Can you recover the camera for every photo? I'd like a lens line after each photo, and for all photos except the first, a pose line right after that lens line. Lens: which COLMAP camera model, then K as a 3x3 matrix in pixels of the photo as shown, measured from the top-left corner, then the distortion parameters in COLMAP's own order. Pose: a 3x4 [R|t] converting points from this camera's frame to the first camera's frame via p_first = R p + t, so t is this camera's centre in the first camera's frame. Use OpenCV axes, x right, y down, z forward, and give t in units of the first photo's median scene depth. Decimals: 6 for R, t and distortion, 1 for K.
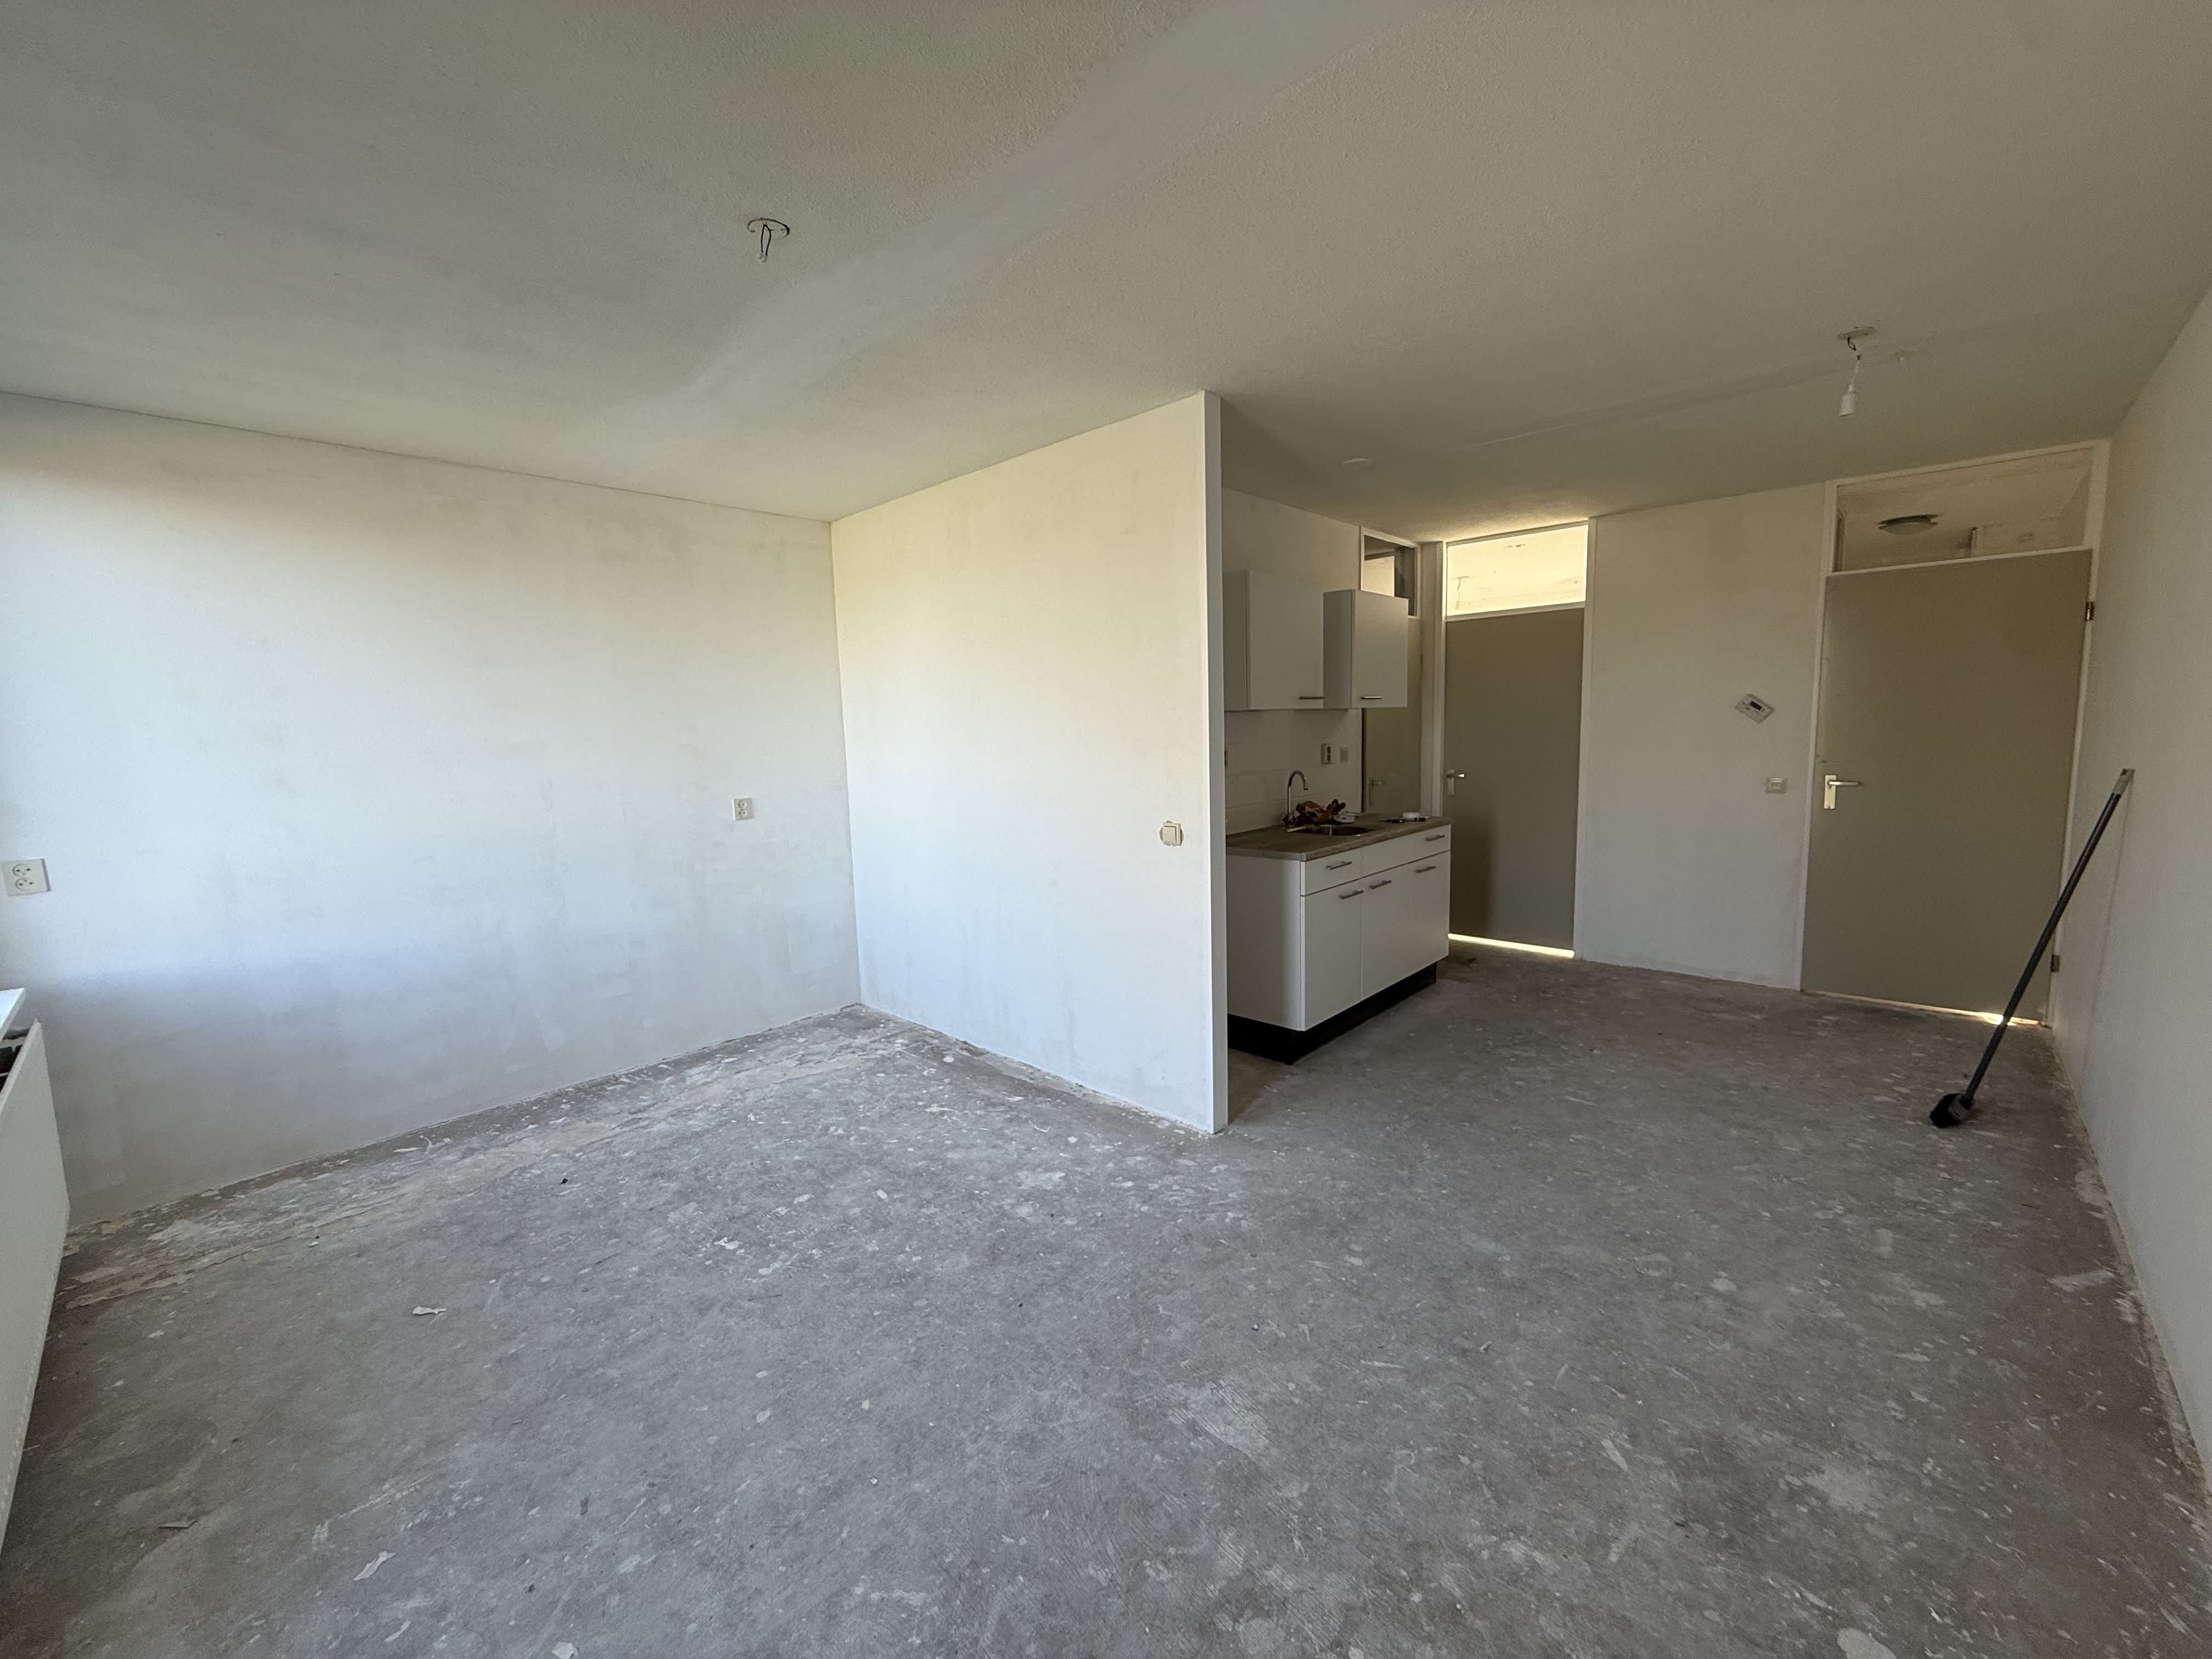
lens RADIAL K [[879.6, 0, 1103.4], [0, 879.6, 830.3], [0, 0, 1]] dist [-0.000835, 0.000530]
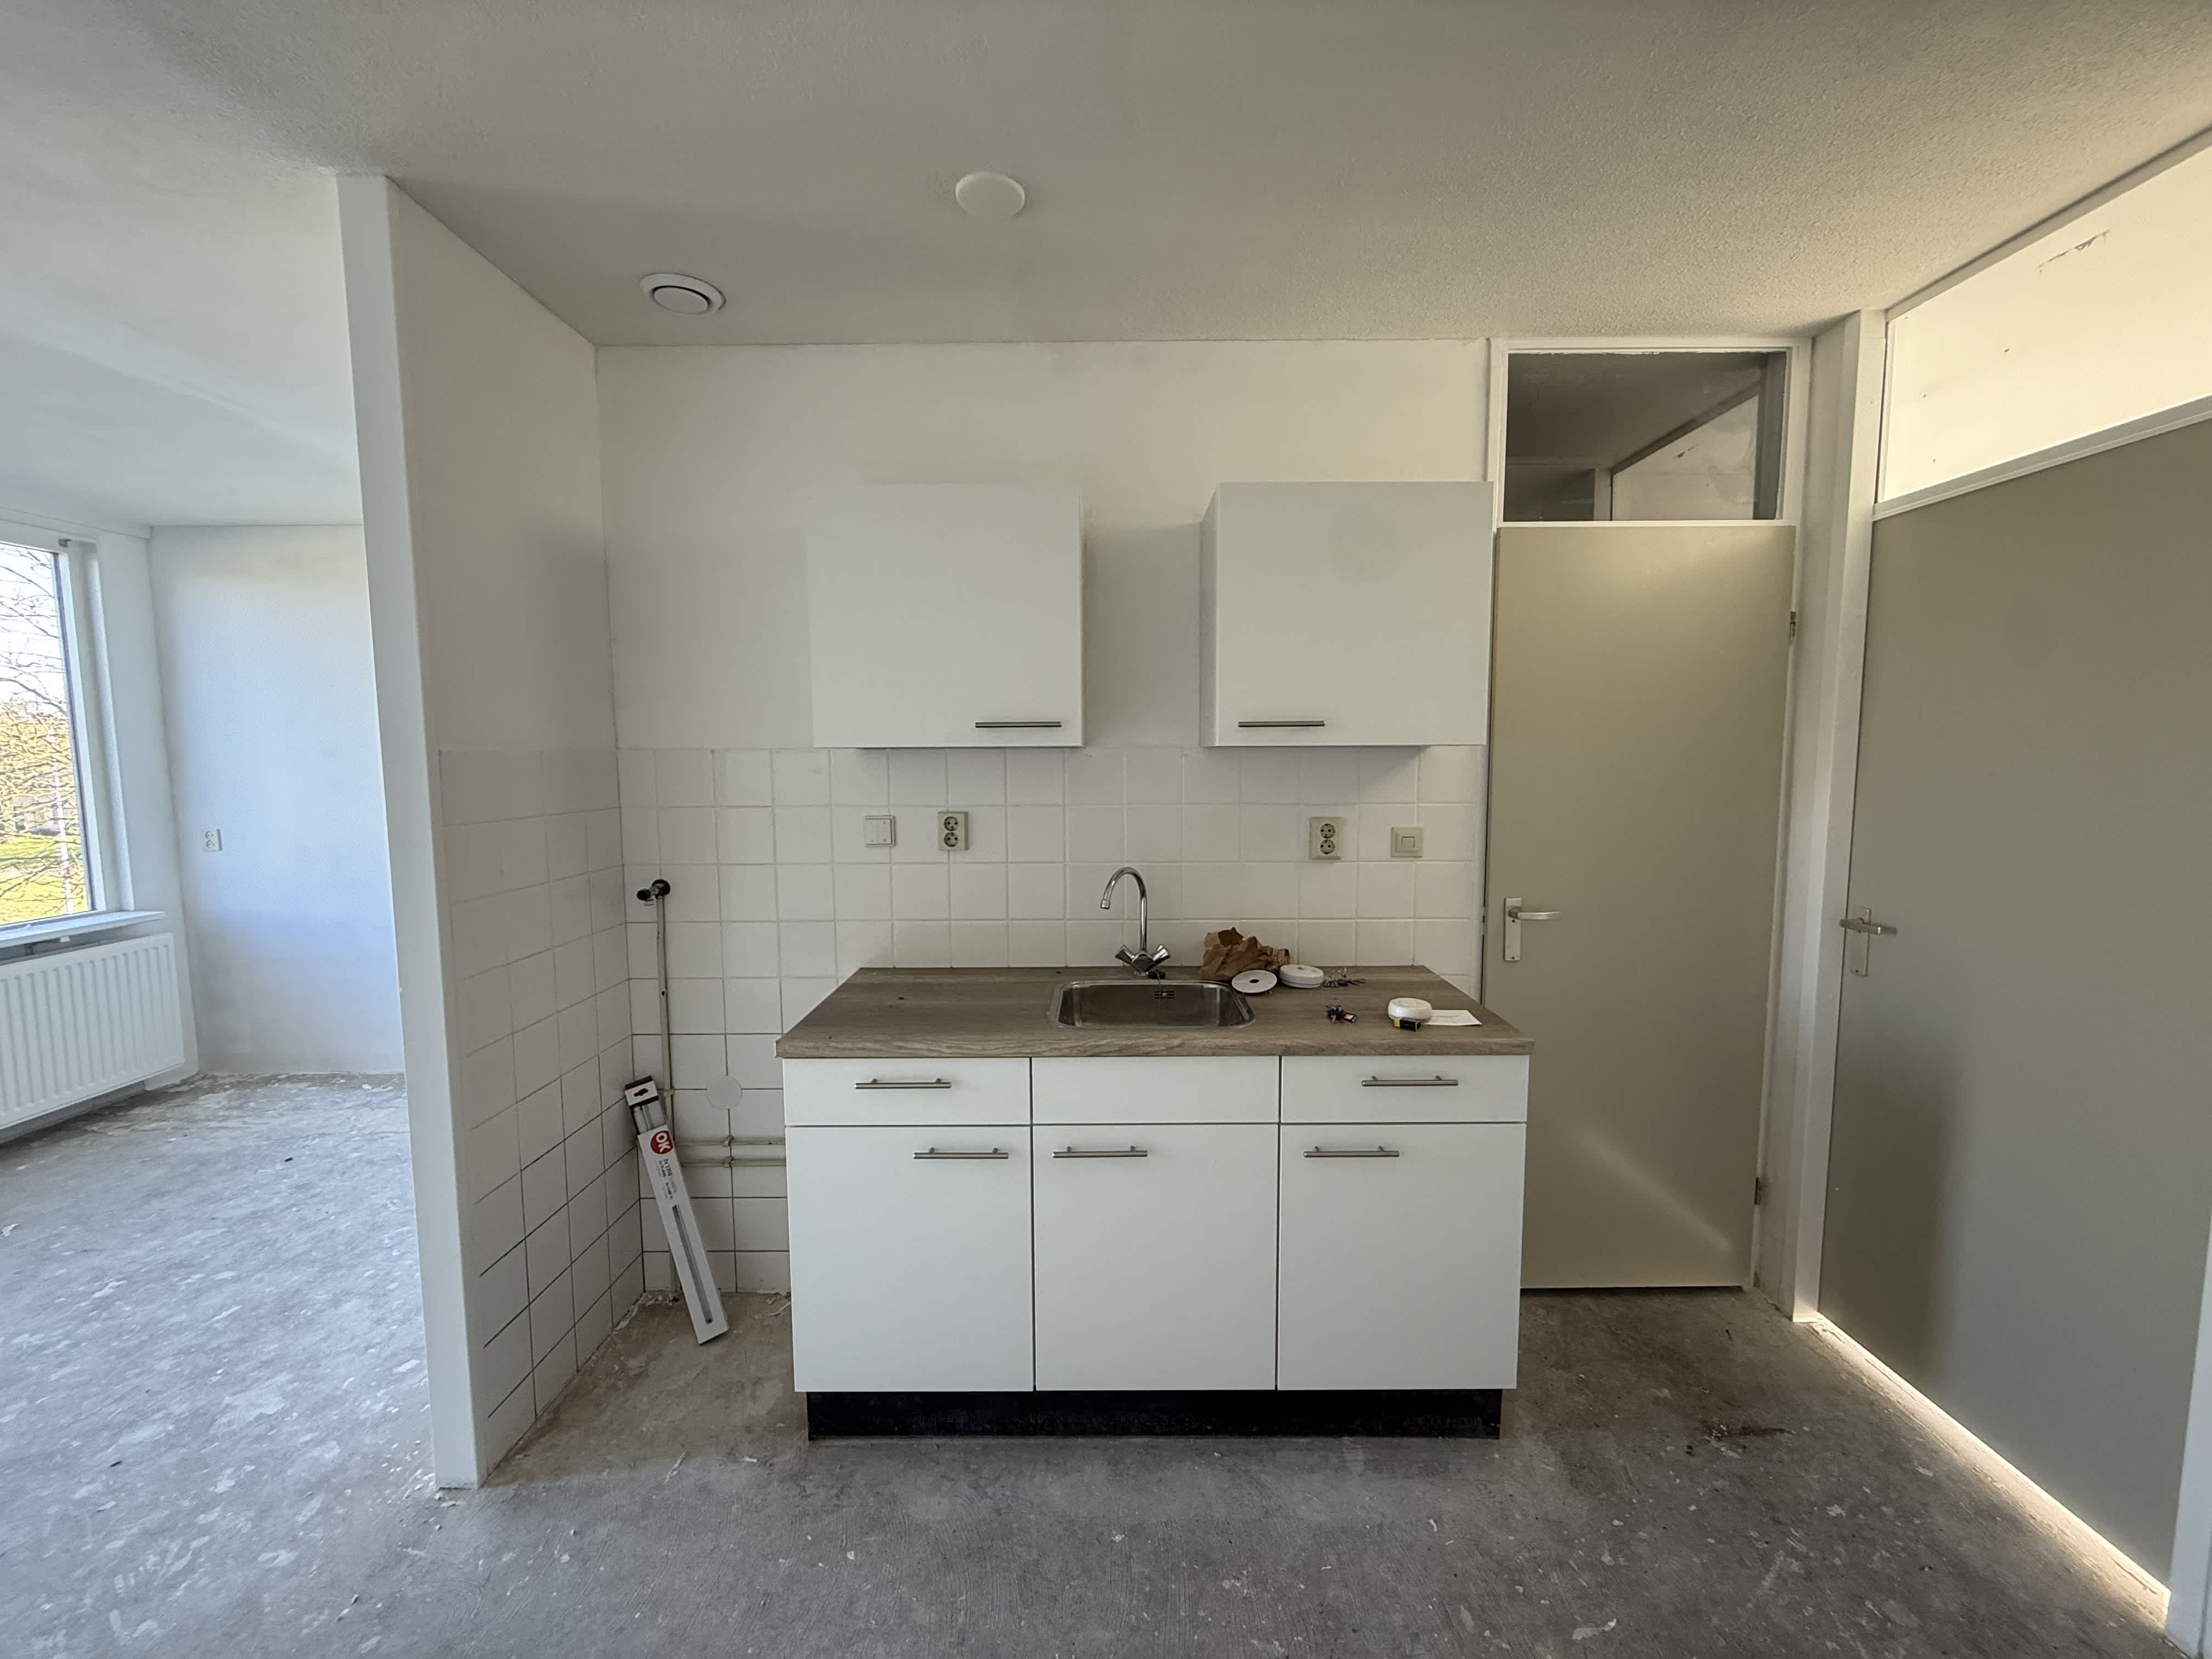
lens RADIAL K [[879.6, 0, 1103.4], [0, 879.6, 830.3], [0, 0, 1]] dist [-0.000835, 0.000530]
pose [[0.683693, 0.091799, -0.723973, 0.998572], [-0.106153, 0.994015, 0.025794, -0.176112], [0.722008, 0.059217, 0.689346, 1.120479]]
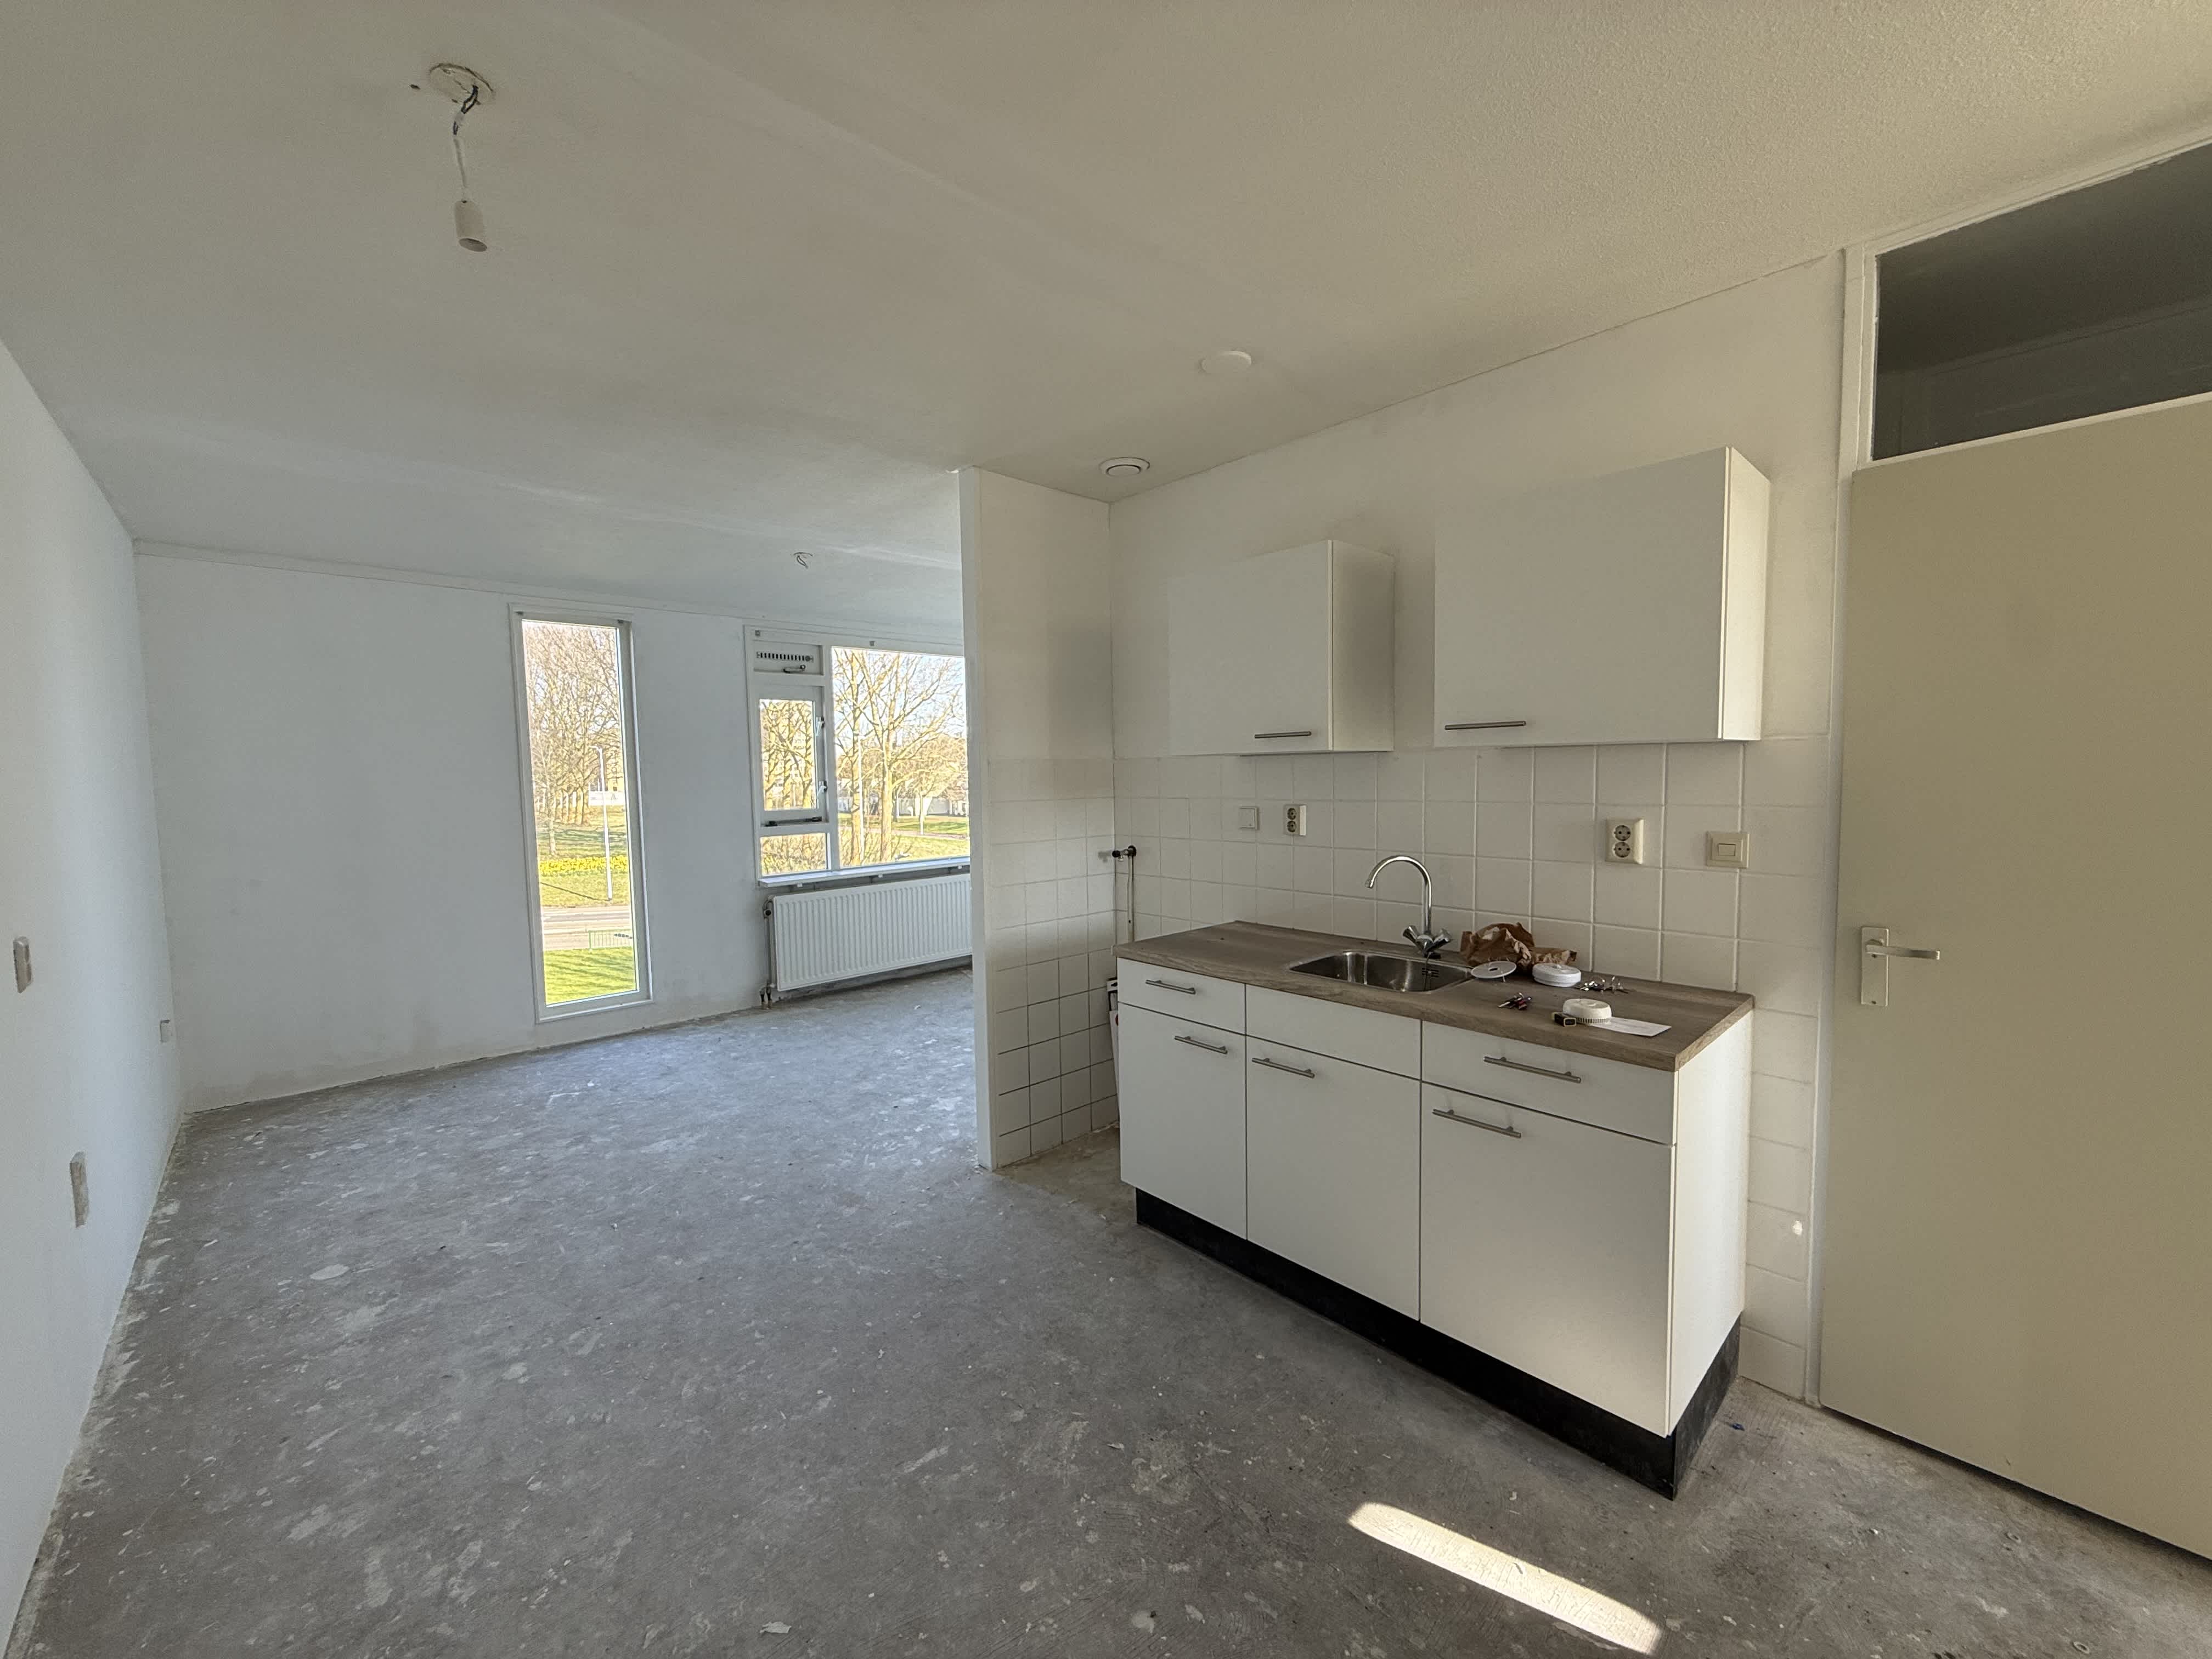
lens RADIAL K [[879.6, 0, 1103.4], [0, 879.6, 830.3], [0, 0, 1]] dist [-0.000835, 0.000530]
pose [[-0.071601, 0.098454, -0.992562, 1.398523], [-0.104258, 0.988927, 0.105615, -0.217654], [0.991969, 0.111045, -0.060544, 1.463873]]
